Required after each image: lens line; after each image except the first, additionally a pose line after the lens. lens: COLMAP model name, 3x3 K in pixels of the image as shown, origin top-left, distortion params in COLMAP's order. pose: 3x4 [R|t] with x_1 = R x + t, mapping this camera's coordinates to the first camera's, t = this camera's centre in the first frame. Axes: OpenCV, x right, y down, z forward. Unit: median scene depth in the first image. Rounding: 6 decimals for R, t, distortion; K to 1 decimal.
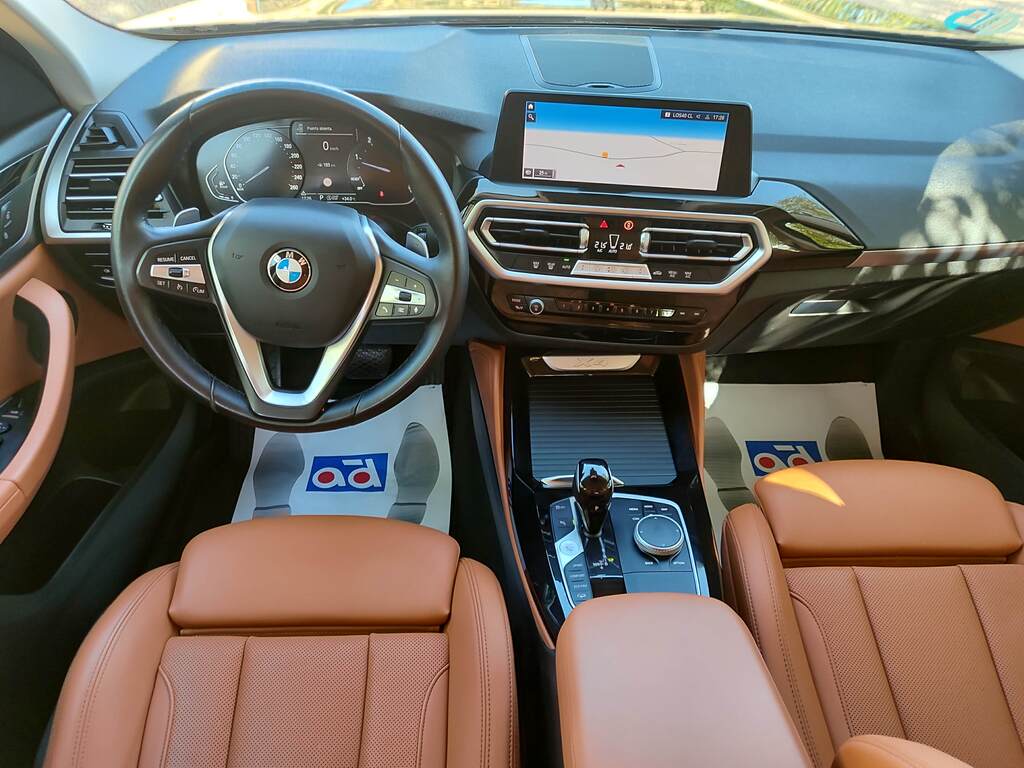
lens RADIAL K [[789.5, 0, 512.0], [0, 789.5, 384.0], [0, 0, 1]] dist [-0.004424, -0.006501]
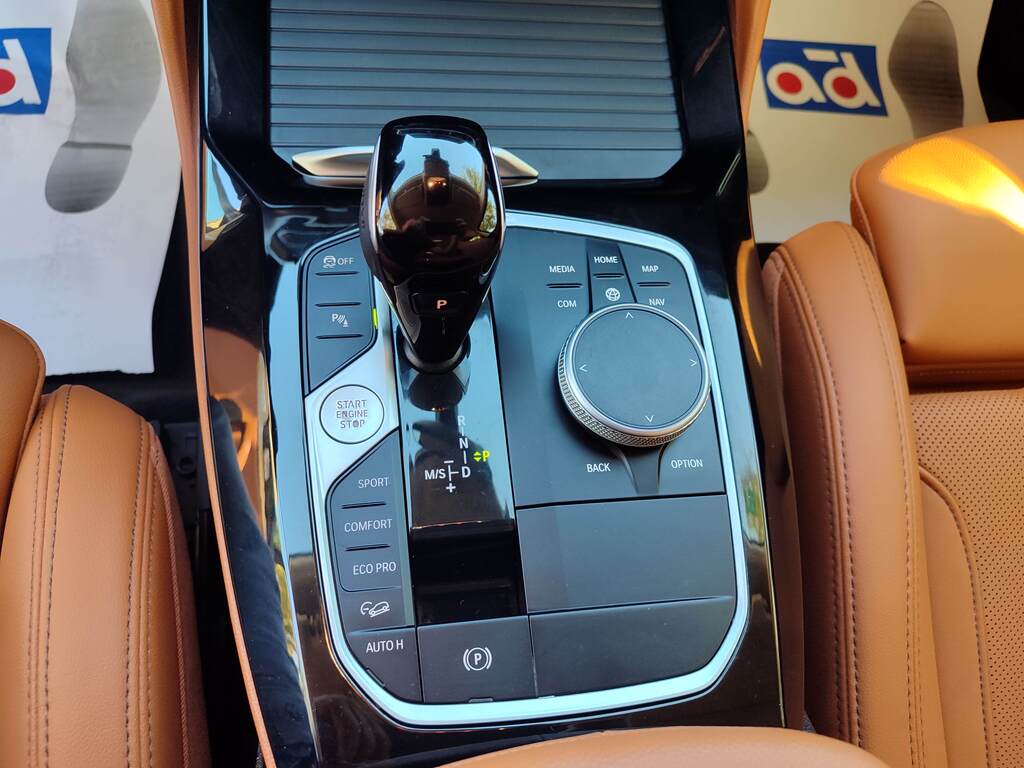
lens RADIAL K [[789.5, 0, 512.0], [0, 789.5, 384.0], [0, 0, 1]] dist [-0.004424, -0.006501]
pose [[0.991975, -0.001274, 0.126430, 0.089319], [-0.061104, 0.870588, 0.488204, 0.038695], [-0.110690, -0.492012, 0.863523, 0.681617]]
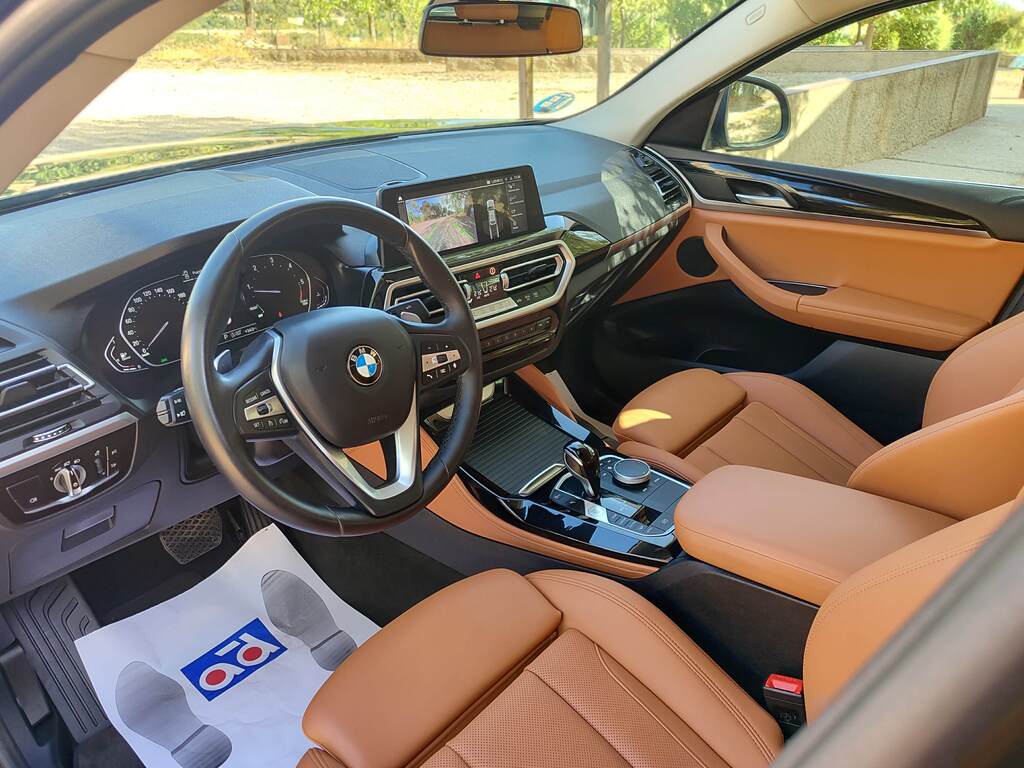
lens RADIAL K [[789.5, 0, 512.0], [0, 789.5, 384.0], [0, 0, 1]] dist [-0.004424, -0.006501]
pose [[0.656179, -0.343333, 0.671976, -0.727440], [0.458663, 0.888589, 0.006127, -0.034376], [-0.599214, 0.304190, 0.740548, 0.105010]]
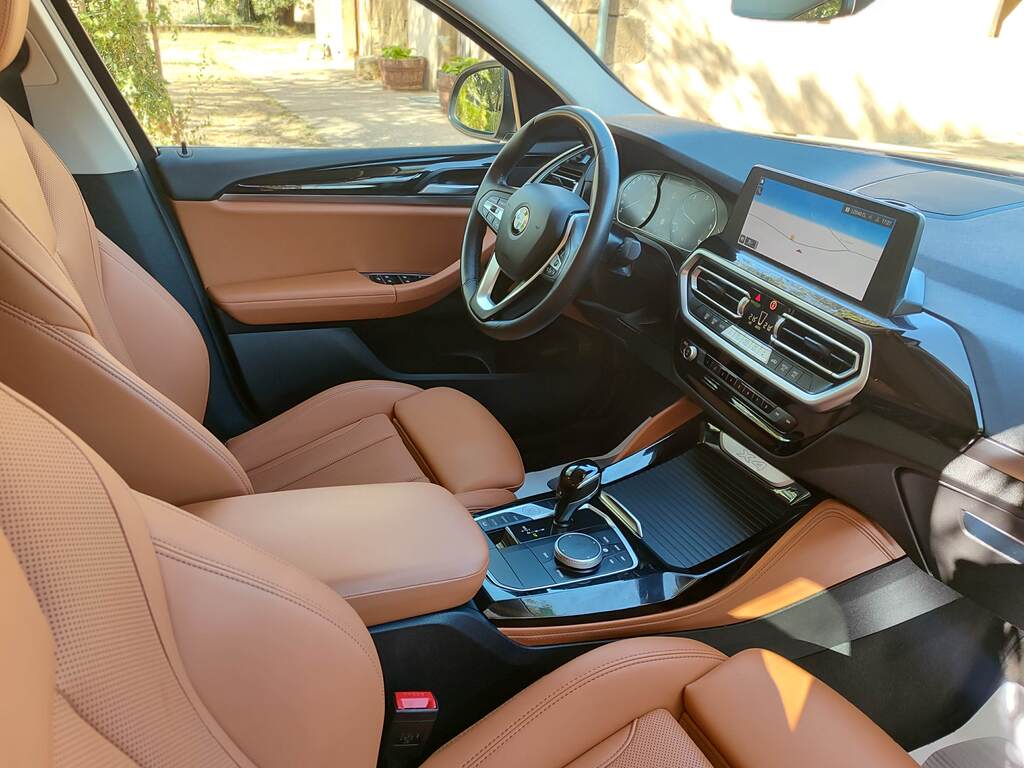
lens RADIAL K [[789.5, 0, 512.0], [0, 789.5, 384.0], [0, 0, 1]] dist [-0.004424, -0.006501]
pose [[0.363673, 0.368462, -0.855557, 0.896404], [-0.592595, 0.800148, 0.092704, -0.020227], [0.718730, 0.473285, 0.509342, 0.308026]]
